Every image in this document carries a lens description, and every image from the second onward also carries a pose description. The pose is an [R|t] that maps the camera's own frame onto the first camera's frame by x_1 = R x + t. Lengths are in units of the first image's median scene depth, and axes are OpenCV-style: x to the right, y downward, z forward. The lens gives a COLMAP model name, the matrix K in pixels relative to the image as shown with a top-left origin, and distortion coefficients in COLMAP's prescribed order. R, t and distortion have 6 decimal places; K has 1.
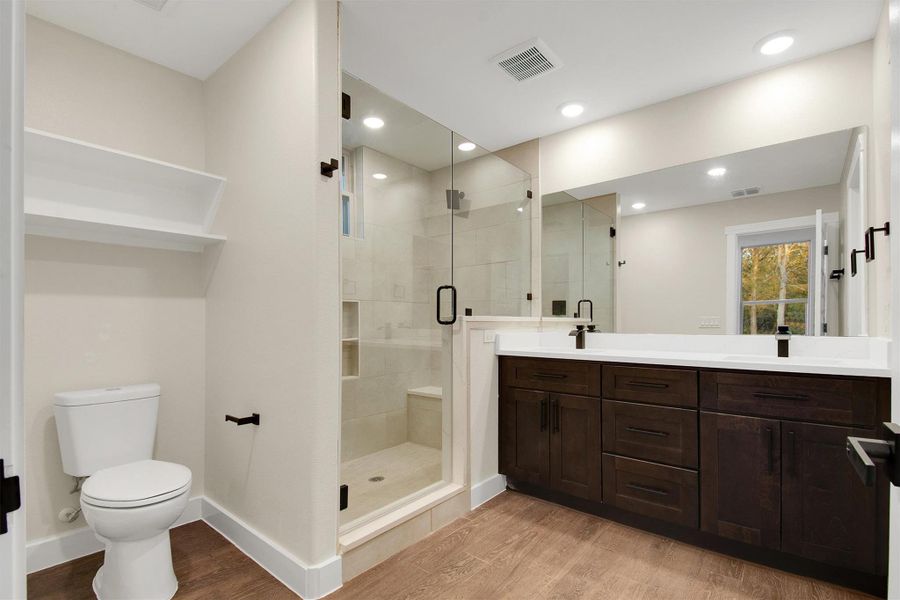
lens RADIAL K [[416.0, 0, 454.1], [0, 416.0, 314.1], [0, 0, 1]] dist [0.002709, -0.021200]
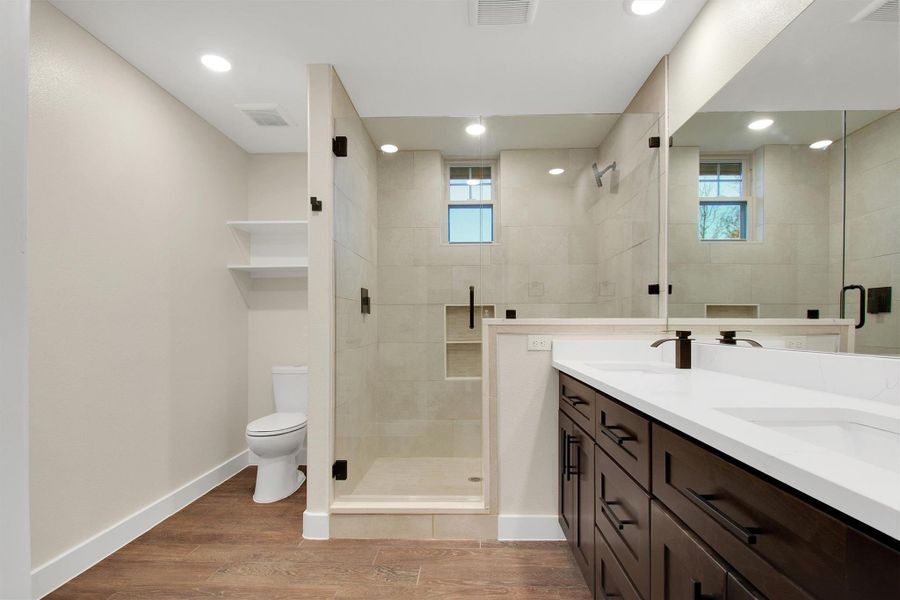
lens RADIAL K [[413.1, 0, 453.9], [0, 413.1, 326.3], [0, 0, 1]] dist [0.000277, -0.000033]
pose [[0.611724, -0.000216, -0.791072, 0.669685], [0.010483, 0.999914, 0.007834, 0.013147], [0.791002, -0.013085, 0.611673, 0.398322]]
